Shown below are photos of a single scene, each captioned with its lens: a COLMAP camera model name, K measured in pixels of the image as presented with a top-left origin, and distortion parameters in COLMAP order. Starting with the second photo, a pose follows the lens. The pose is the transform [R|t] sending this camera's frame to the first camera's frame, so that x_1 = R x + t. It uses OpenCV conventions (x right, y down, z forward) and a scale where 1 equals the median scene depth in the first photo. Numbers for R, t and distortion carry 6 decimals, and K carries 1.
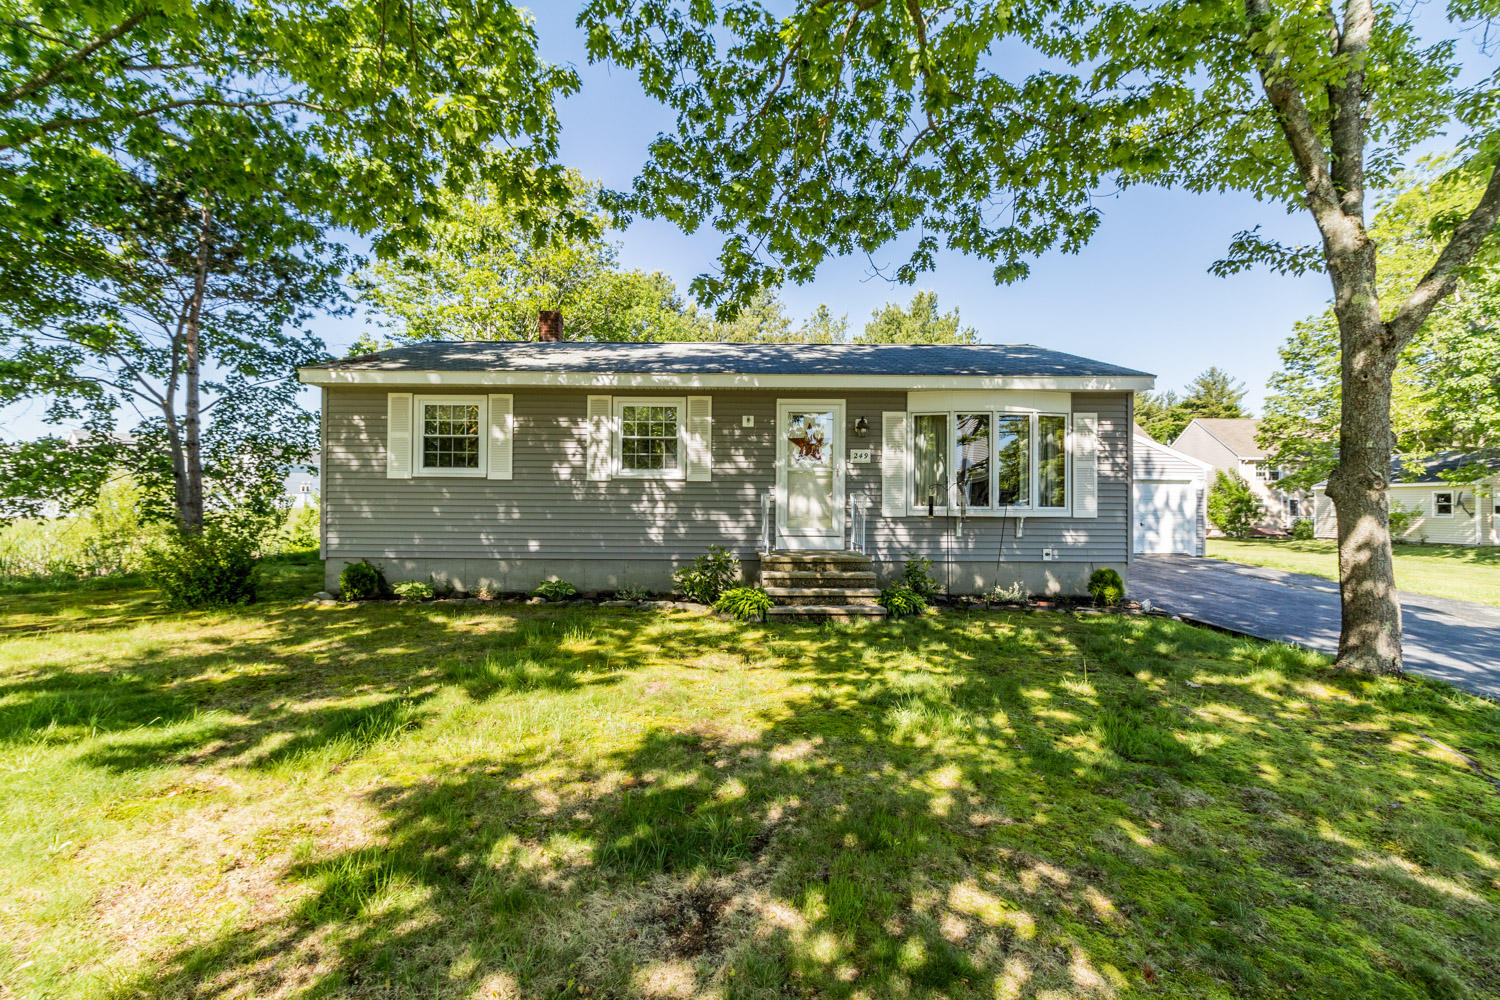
lens RADIAL K [[686.8, 0, 750.8], [0, 686.8, 484.4], [0, 0, 1]] dist [-0.002062, -0.000437]
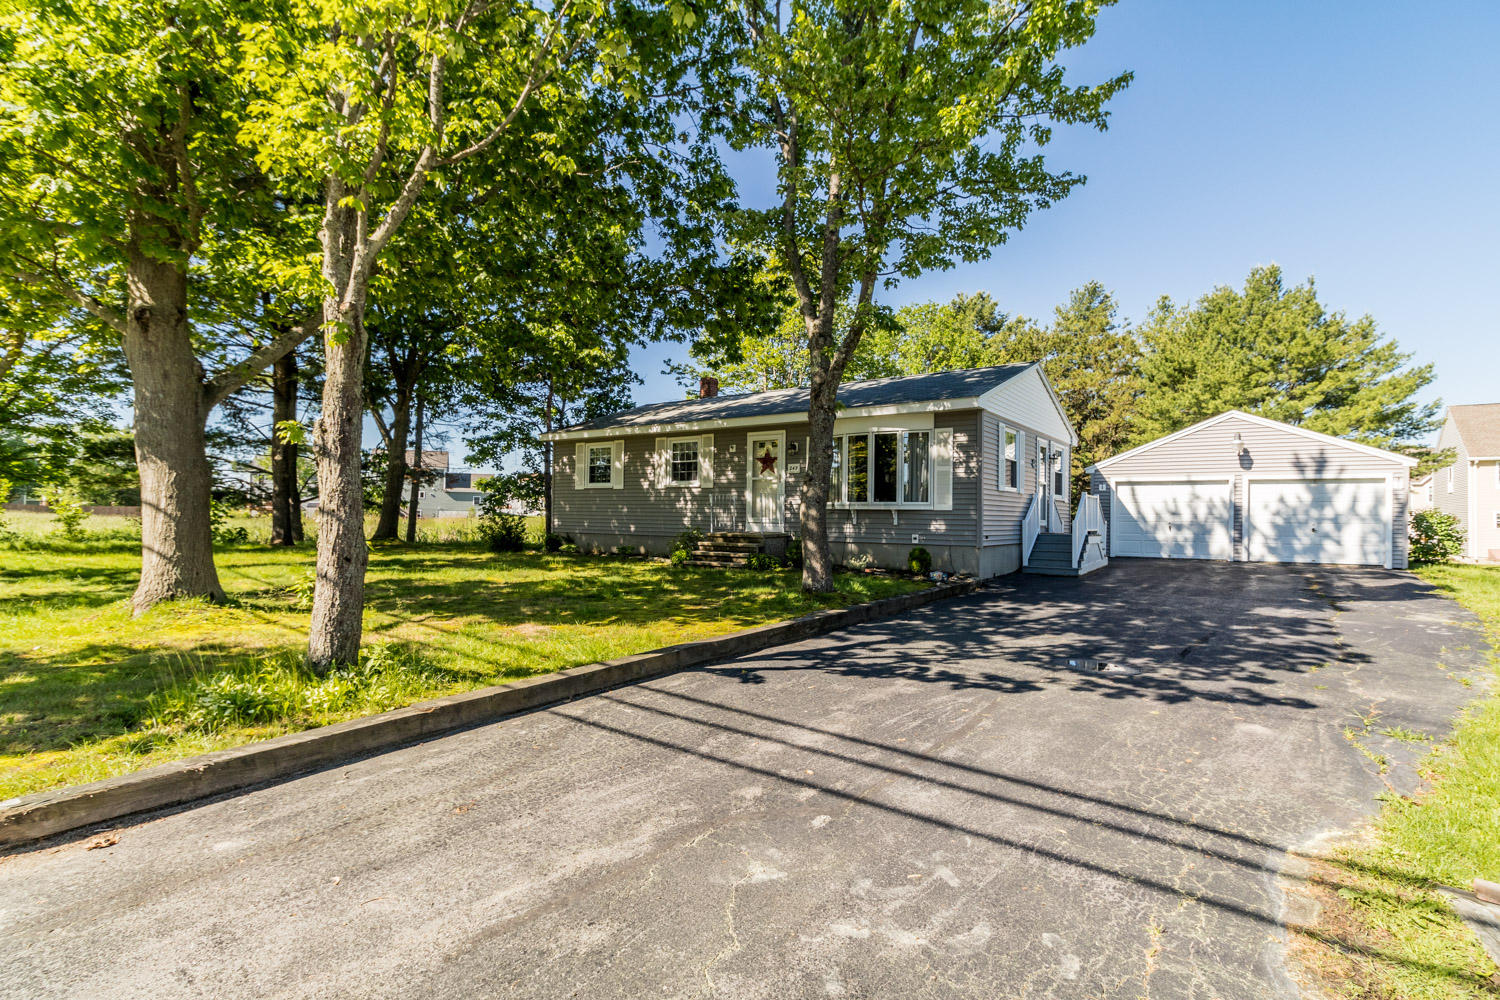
lens RADIAL K [[686.8, 0, 750.8], [0, 686.8, 484.4], [0, 0, 1]] dist [-0.002062, -0.000437]
pose [[0.828029, -0.022995, -0.560213, 0.893222], [0.007023, 0.999506, -0.030648, 0.035949], [0.560641, 0.021443, 0.827781, -0.254823]]
